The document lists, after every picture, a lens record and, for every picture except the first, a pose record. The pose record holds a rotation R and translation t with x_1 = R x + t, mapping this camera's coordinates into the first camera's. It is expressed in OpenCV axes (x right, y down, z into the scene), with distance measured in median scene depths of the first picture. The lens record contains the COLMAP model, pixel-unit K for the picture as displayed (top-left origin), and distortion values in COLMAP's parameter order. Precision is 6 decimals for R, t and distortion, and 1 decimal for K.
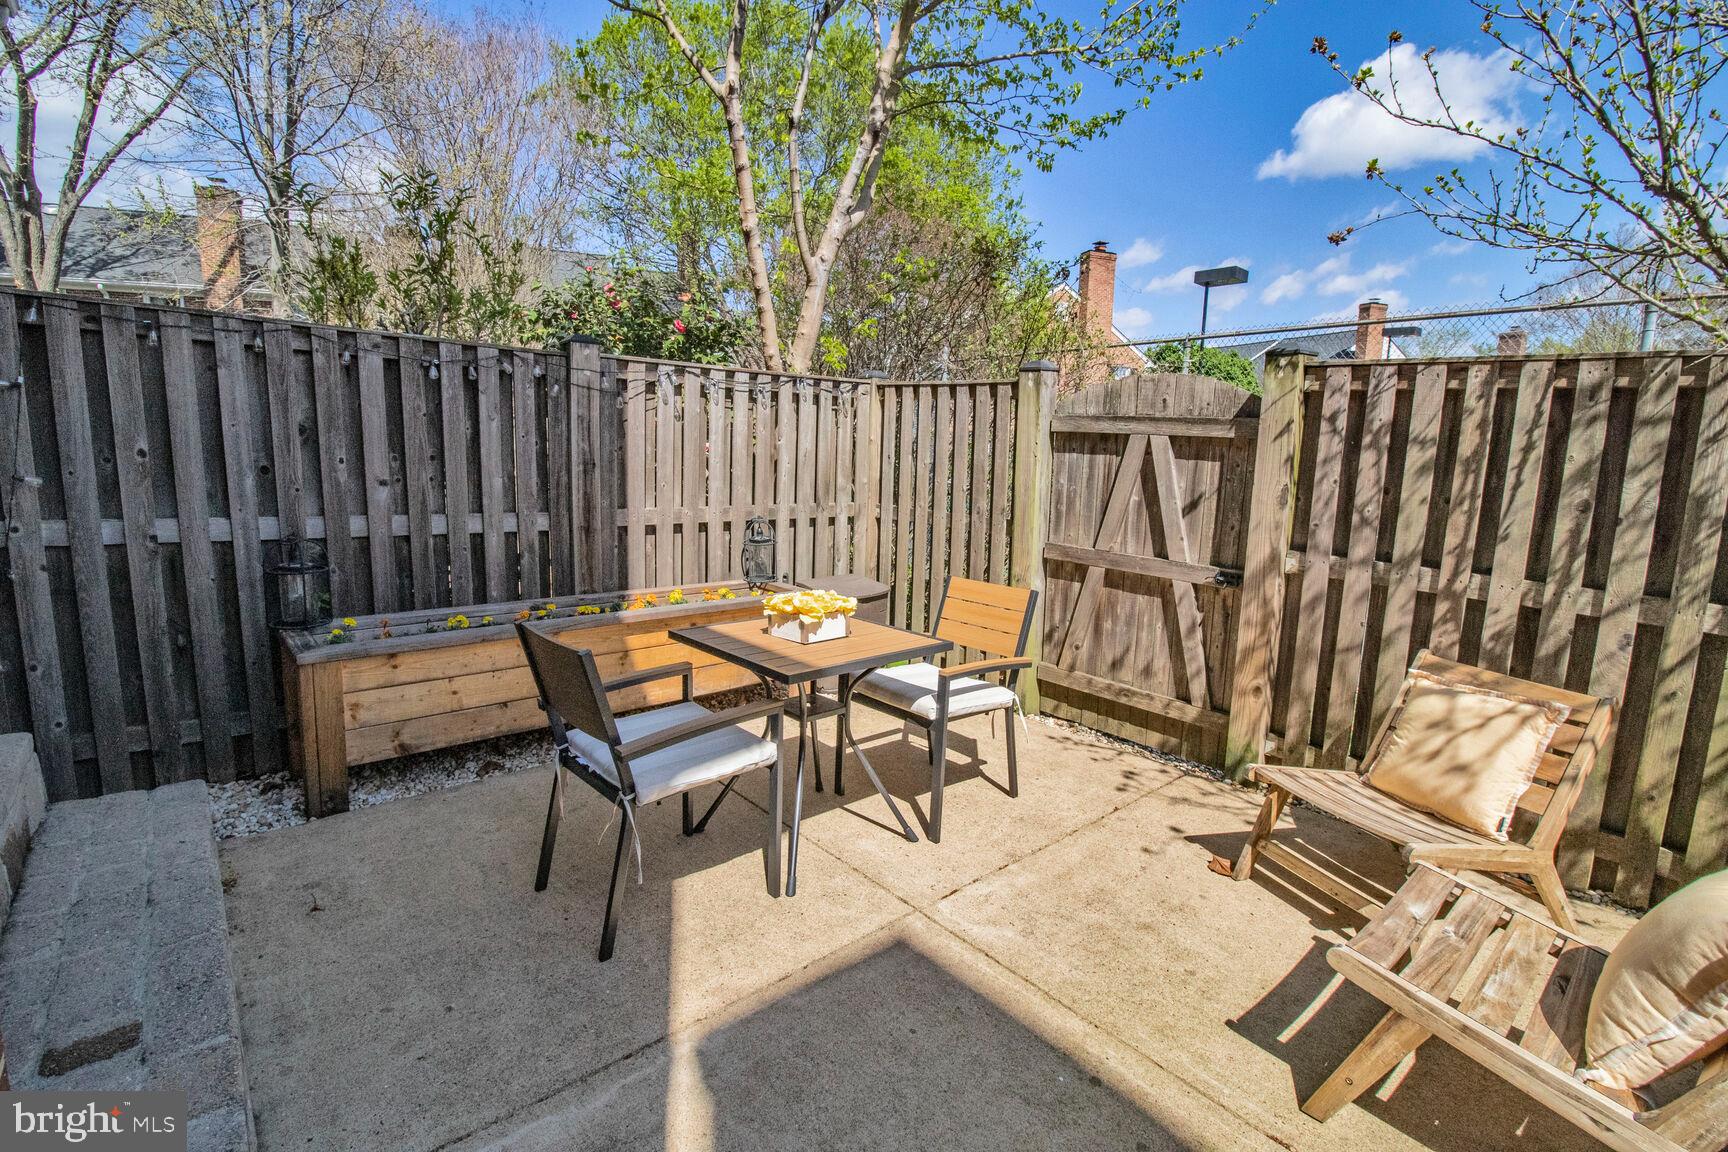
lens RADIAL K [[818.3, 0, 864.7], [0, 818.3, 570.2], [0, 0, 1]] dist [-0.005078, -0.000810]
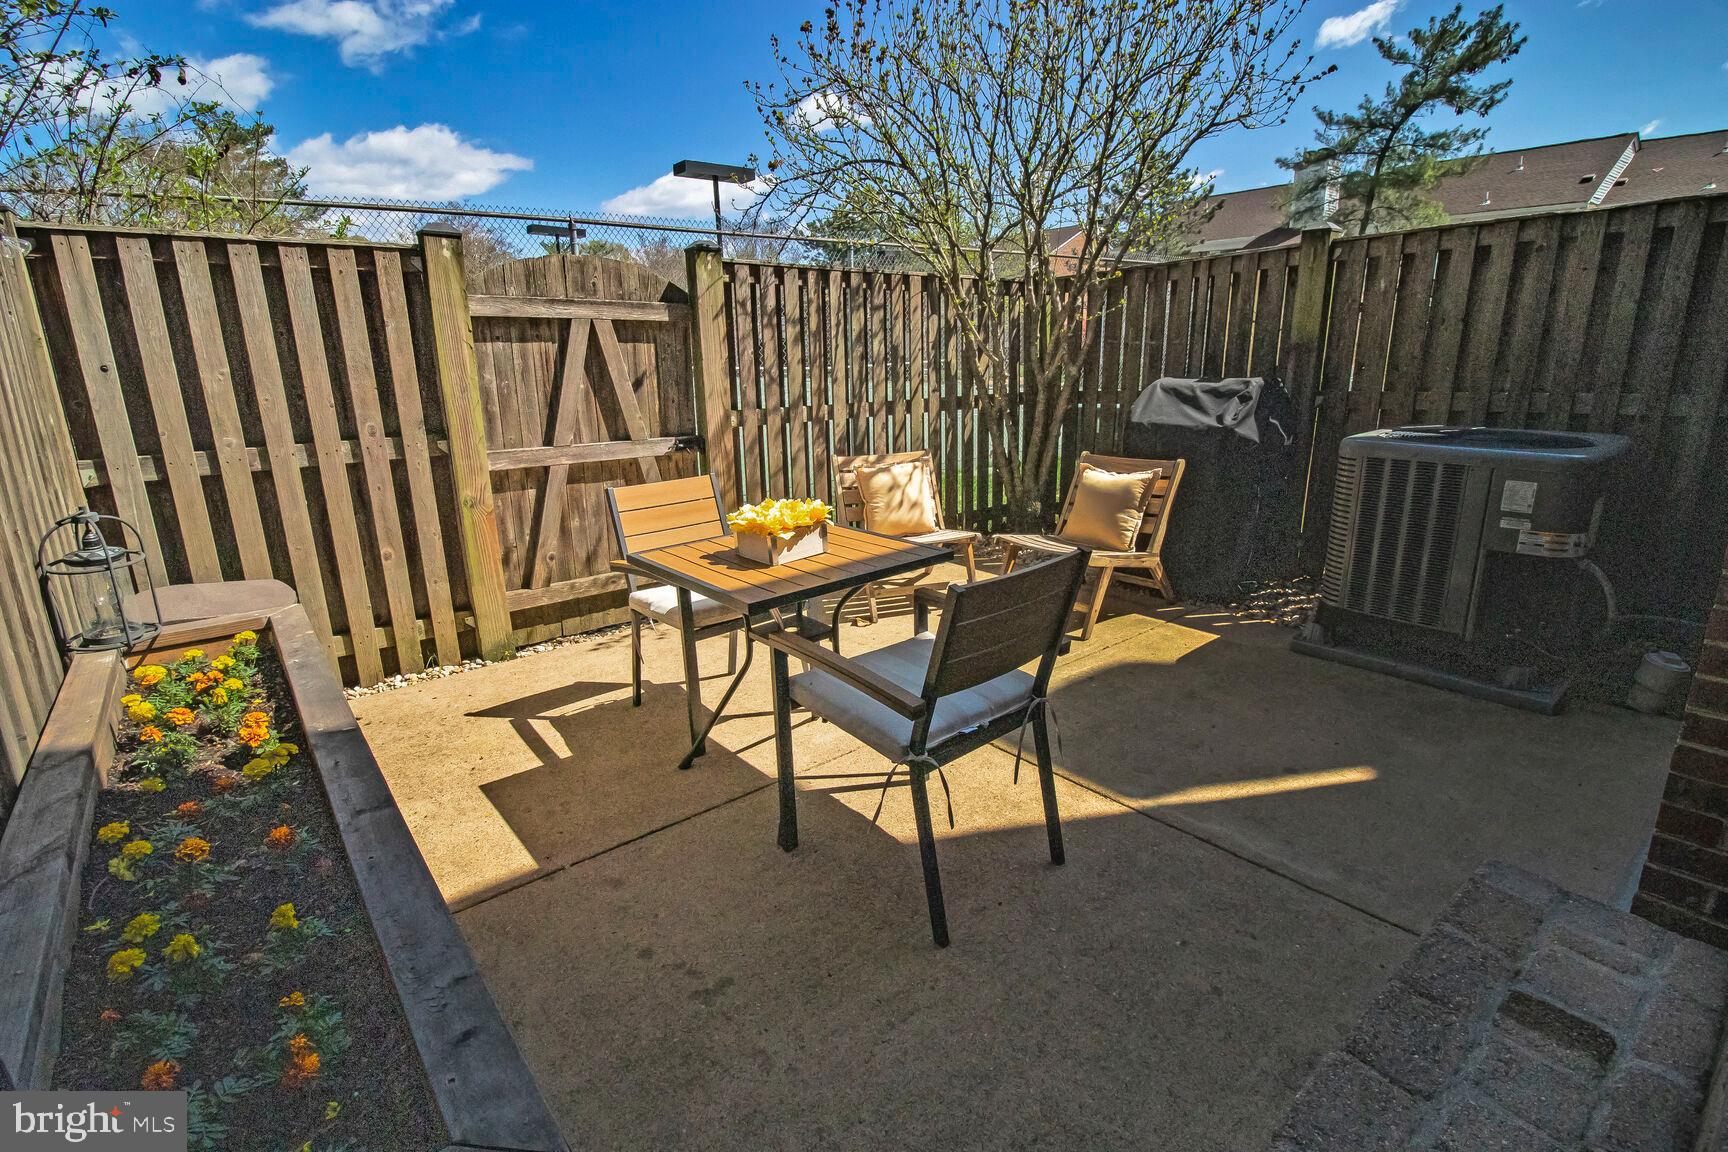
lens RADIAL K [[818.3, 0, 863.4], [0, 818.3, 568.2], [0, 0, 1]] dist [-0.005078, -0.000810]
pose [[0.017316, -0.289673, 0.956969, -0.708128], [0.175799, 0.943084, 0.282289, -0.105541], [-0.984274, 0.163346, 0.067255, 0.679389]]
